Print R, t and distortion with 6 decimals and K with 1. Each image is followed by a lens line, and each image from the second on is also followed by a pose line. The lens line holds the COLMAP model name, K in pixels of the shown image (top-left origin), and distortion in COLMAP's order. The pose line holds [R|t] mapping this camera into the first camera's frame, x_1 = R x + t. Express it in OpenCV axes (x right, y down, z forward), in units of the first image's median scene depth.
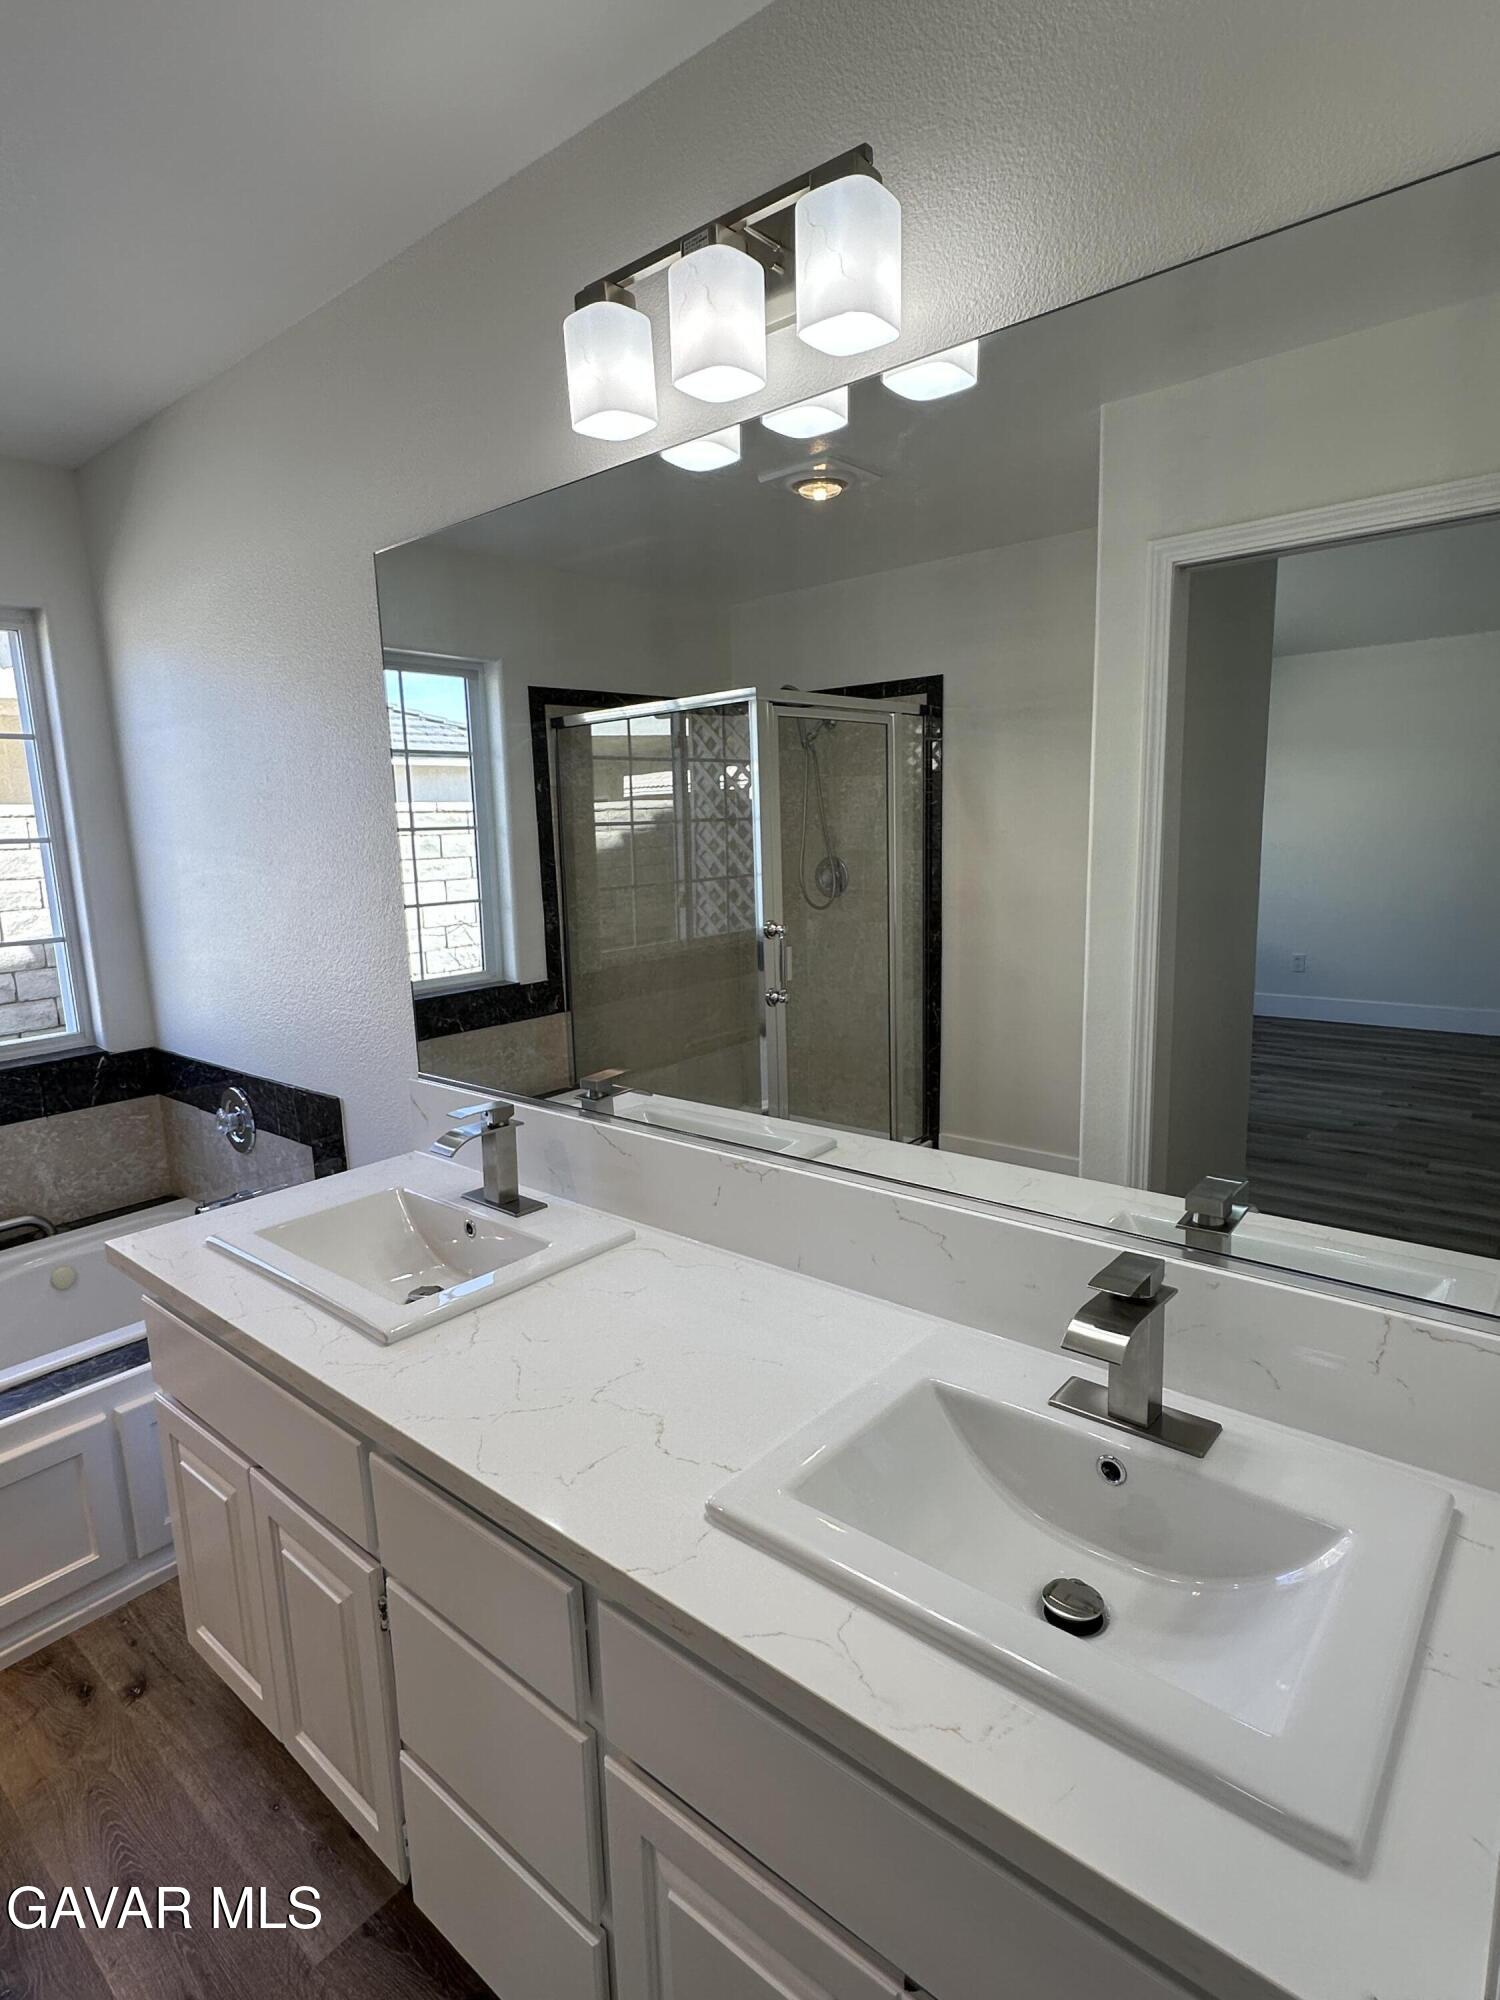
lens RADIAL K [[1051.2, 0, 747.6], [0, 1051.2, 993.0], [0, 0, 1]] dist [-0.005906, 0.001506]
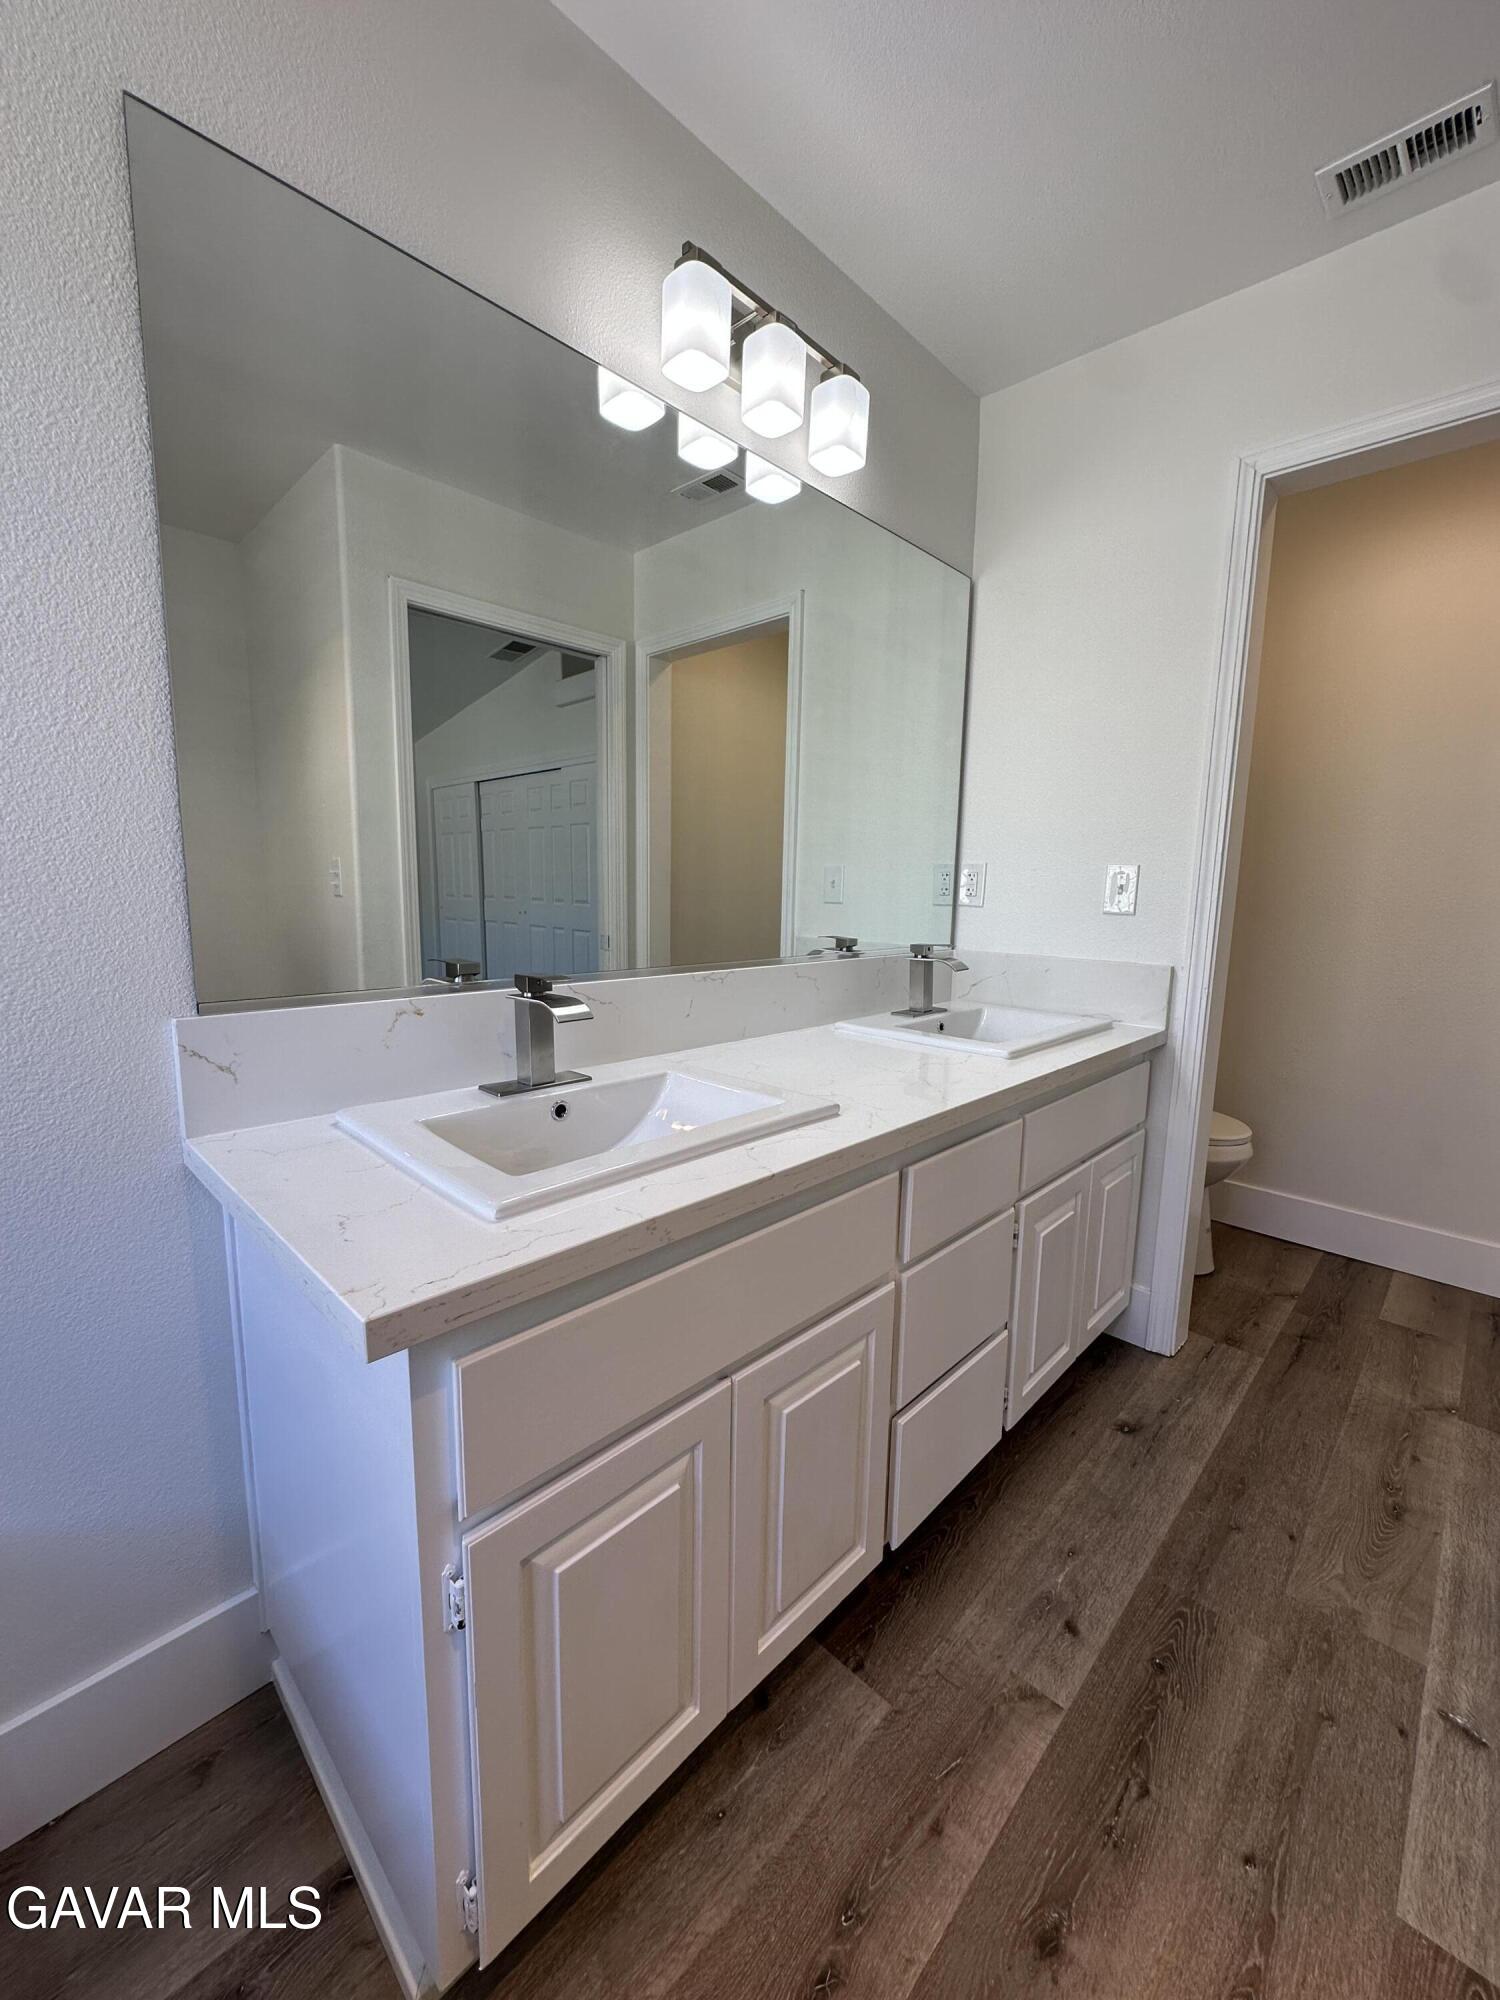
lens RADIAL K [[790.1, 0, 765.1], [0, 790.1, 1003.3], [0, 0, 1]] dist [-0.002238, 0.000679]
pose [[0.057961, -0.110546, 0.992180, -1.037707], [0.144781, 0.984274, 0.101207, 0.106468], [-0.987765, 0.137782, 0.073054, 0.878343]]
